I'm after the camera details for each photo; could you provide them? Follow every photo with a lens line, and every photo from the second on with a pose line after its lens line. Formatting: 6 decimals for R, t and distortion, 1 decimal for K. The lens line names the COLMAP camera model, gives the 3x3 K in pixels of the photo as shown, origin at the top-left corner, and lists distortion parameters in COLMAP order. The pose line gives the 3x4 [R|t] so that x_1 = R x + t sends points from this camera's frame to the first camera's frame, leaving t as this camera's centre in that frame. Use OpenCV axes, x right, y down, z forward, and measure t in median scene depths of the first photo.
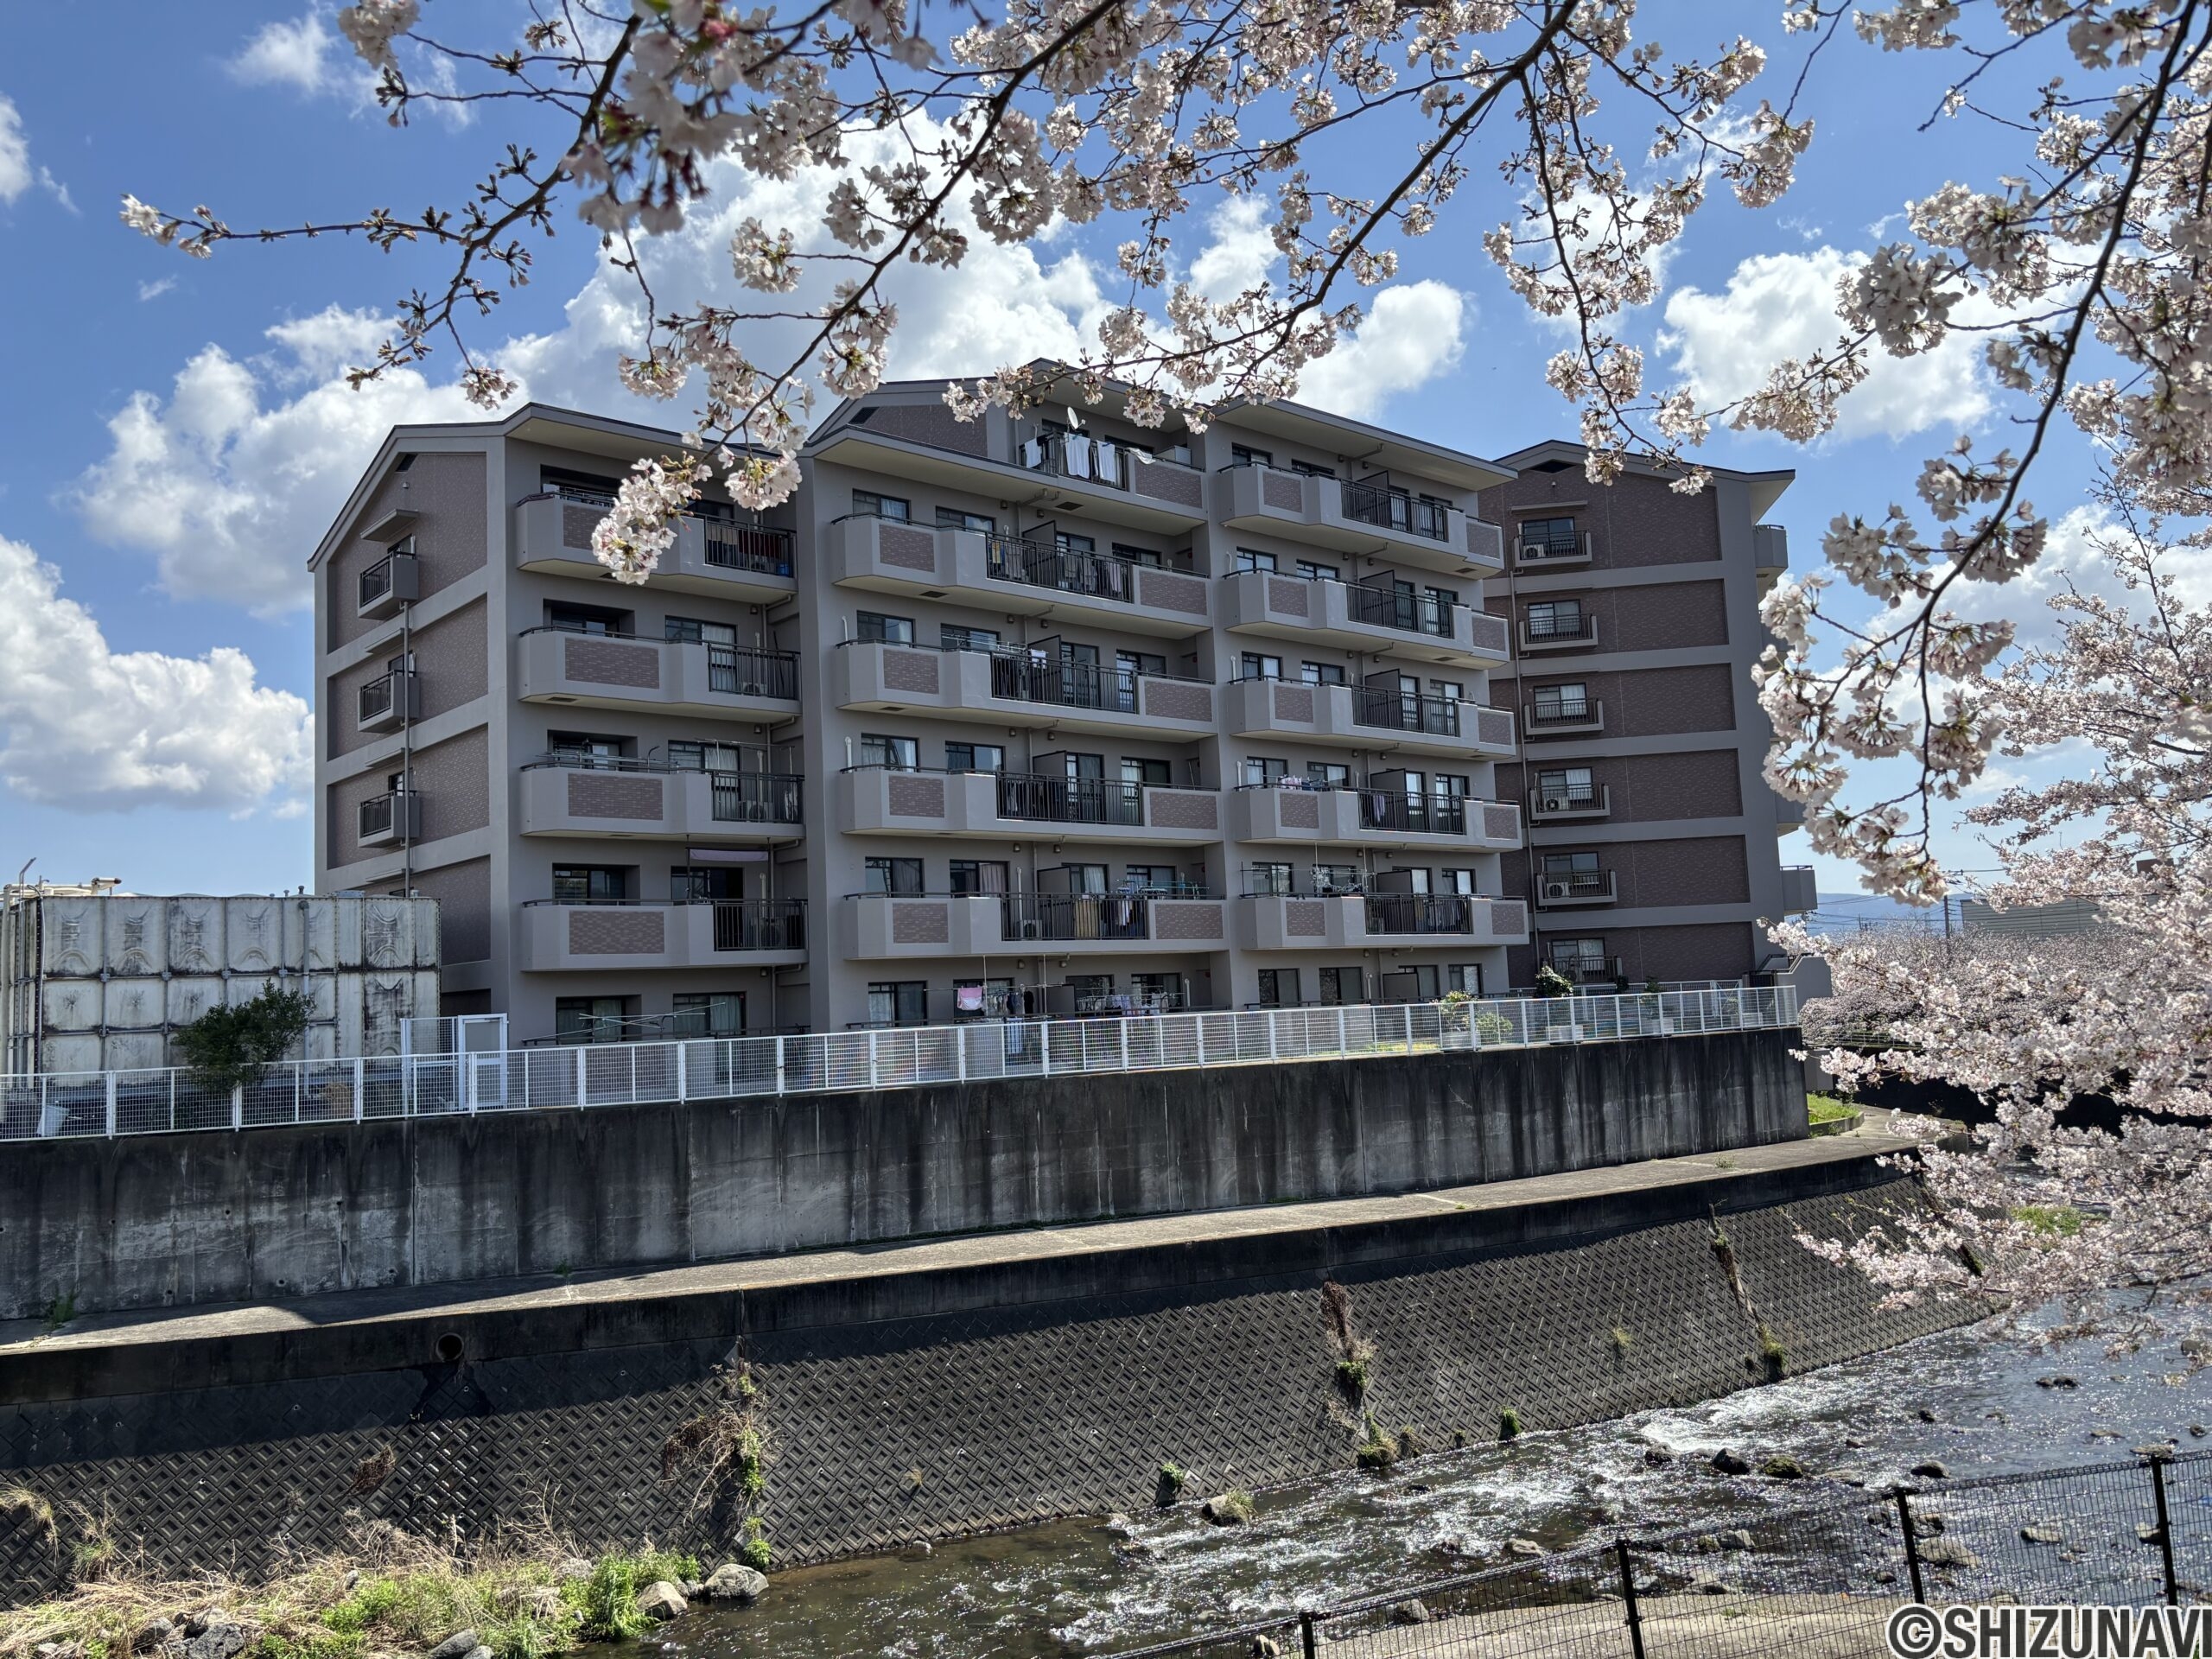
lens RADIAL K [[1675.4, 0, 1104.8], [0, 1675.4, 832.8], [0, 0, 1]] dist [0.024051, -0.012808]
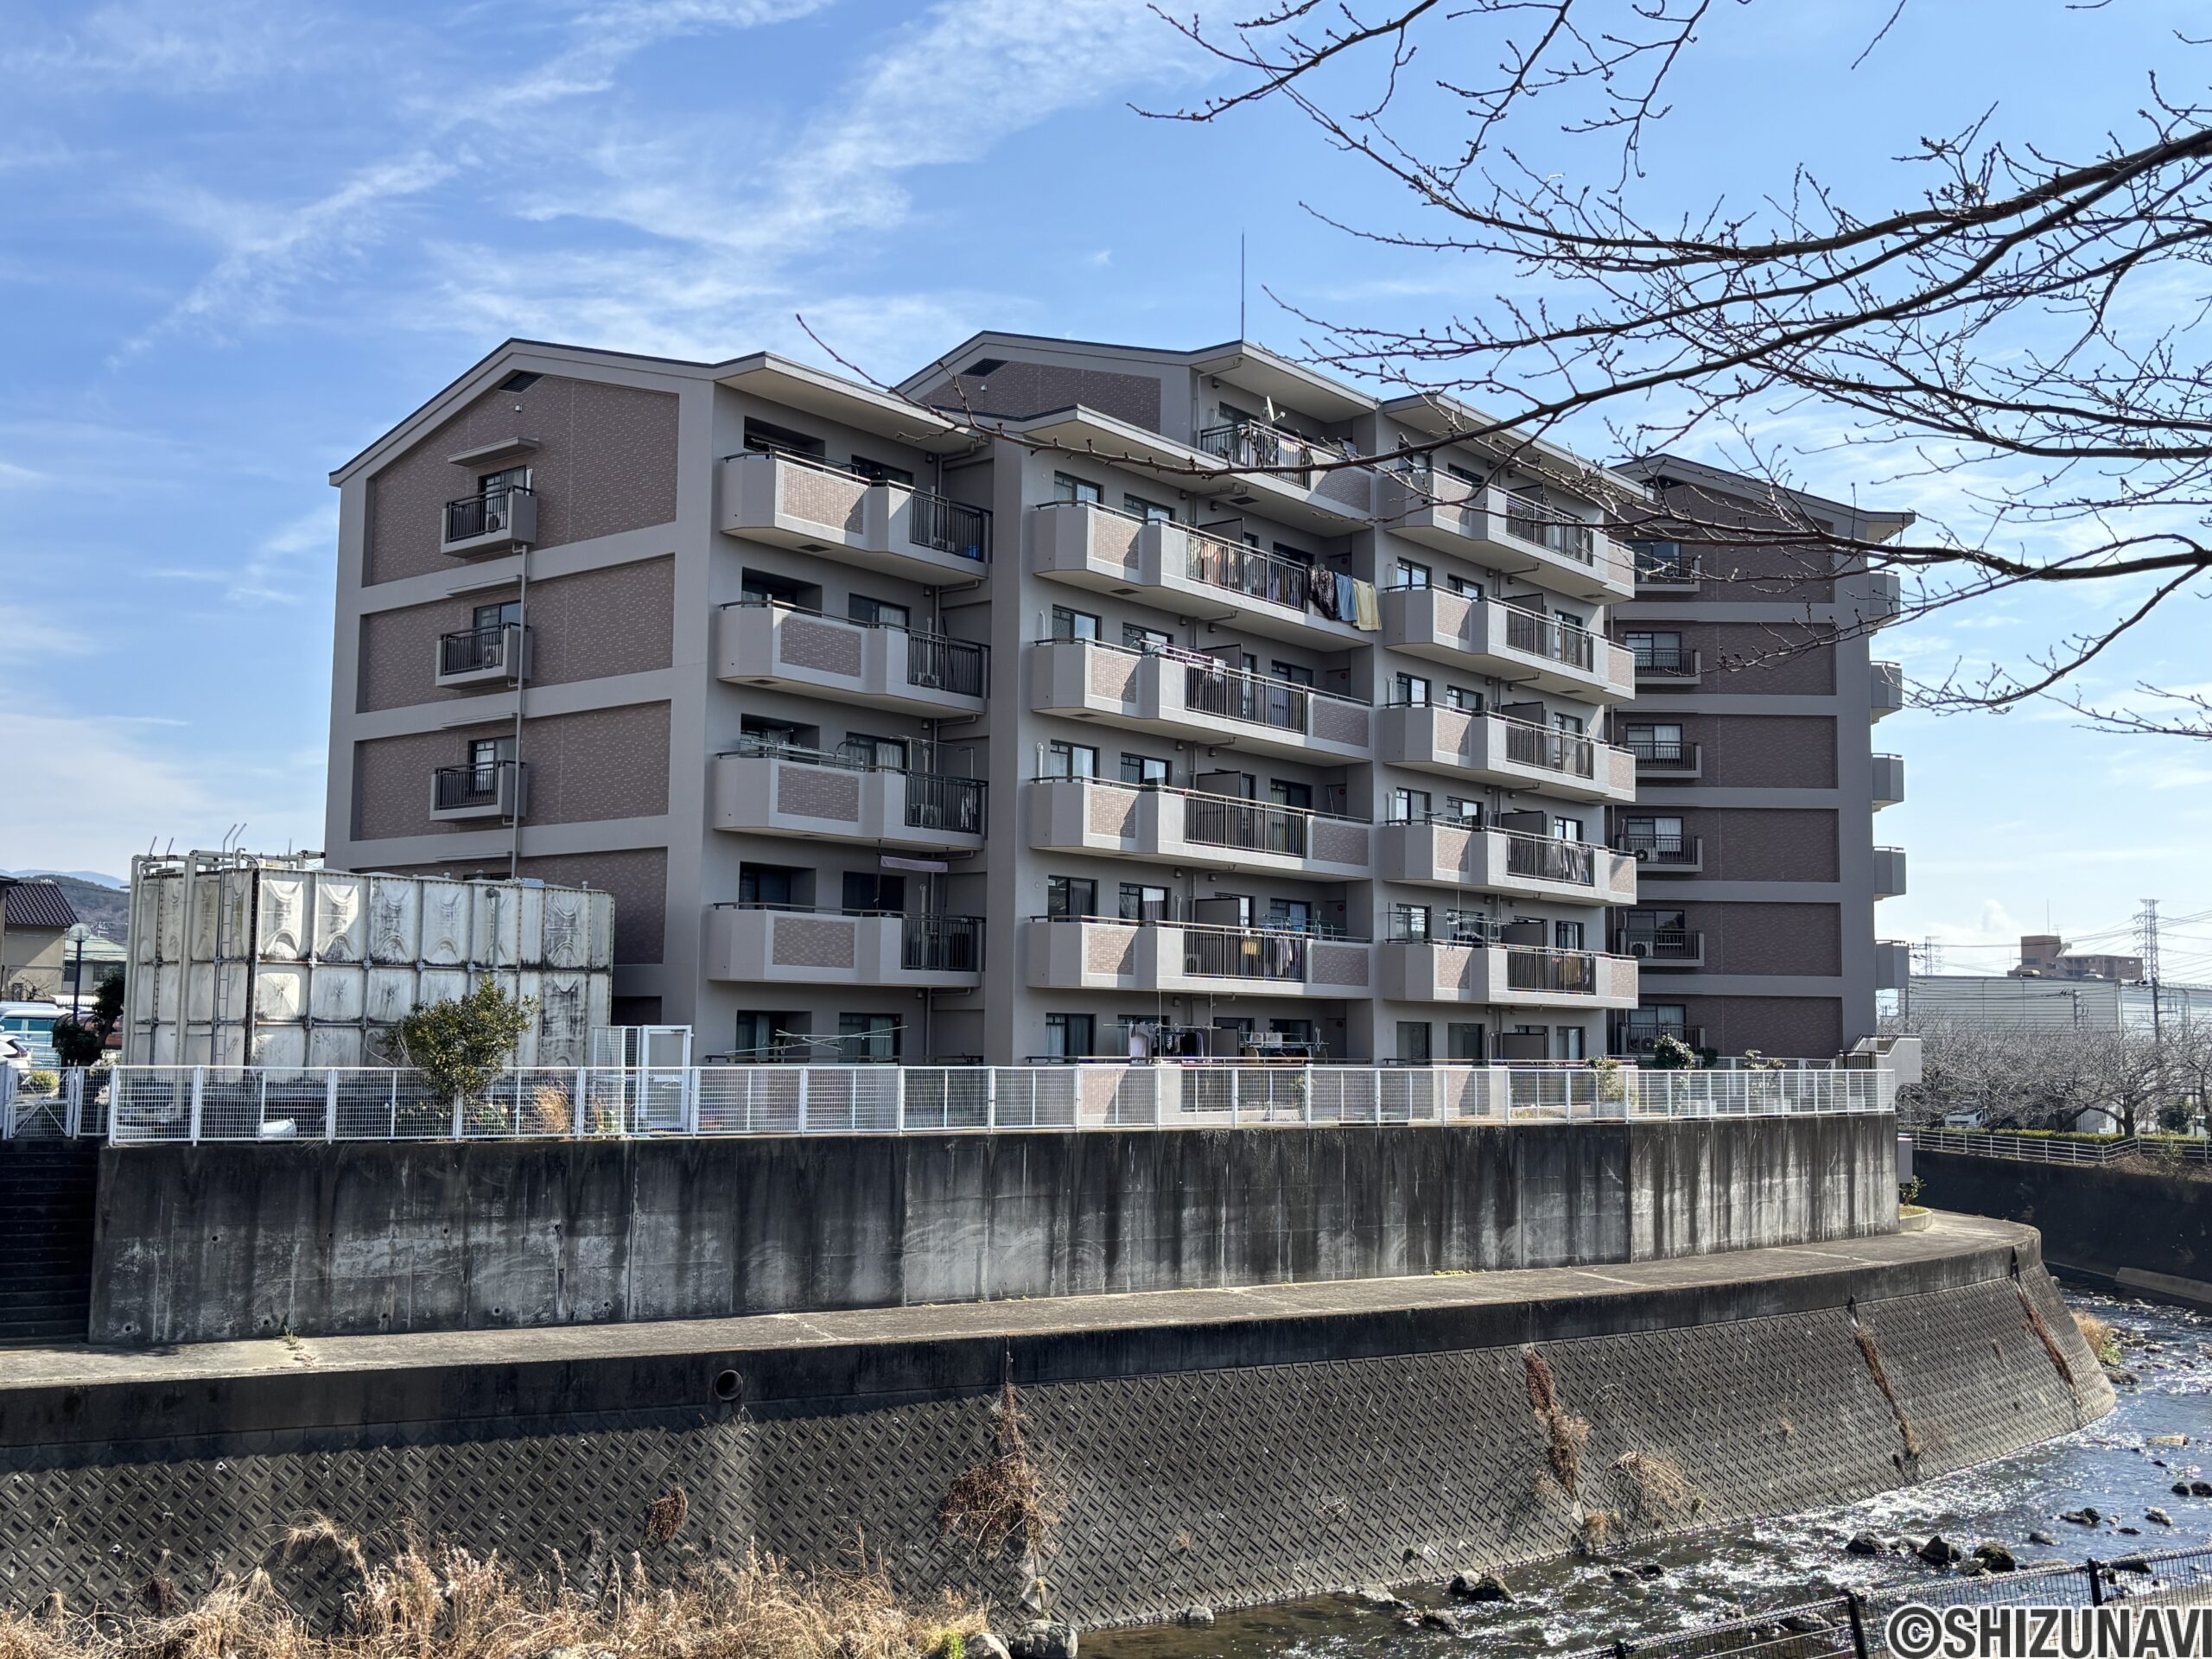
lens RADIAL K [[2137.6, 0, 1106.2], [0, 2137.6, 831.0], [0, 0, 1]] dist [0.026947, 0.000000]
pose [[0.985859, 0.070197, 0.152165, -0.315753], [-0.070342, 0.997513, -0.004431, -0.007111], [-0.152098, -0.006335, 0.988345, -0.162296]]
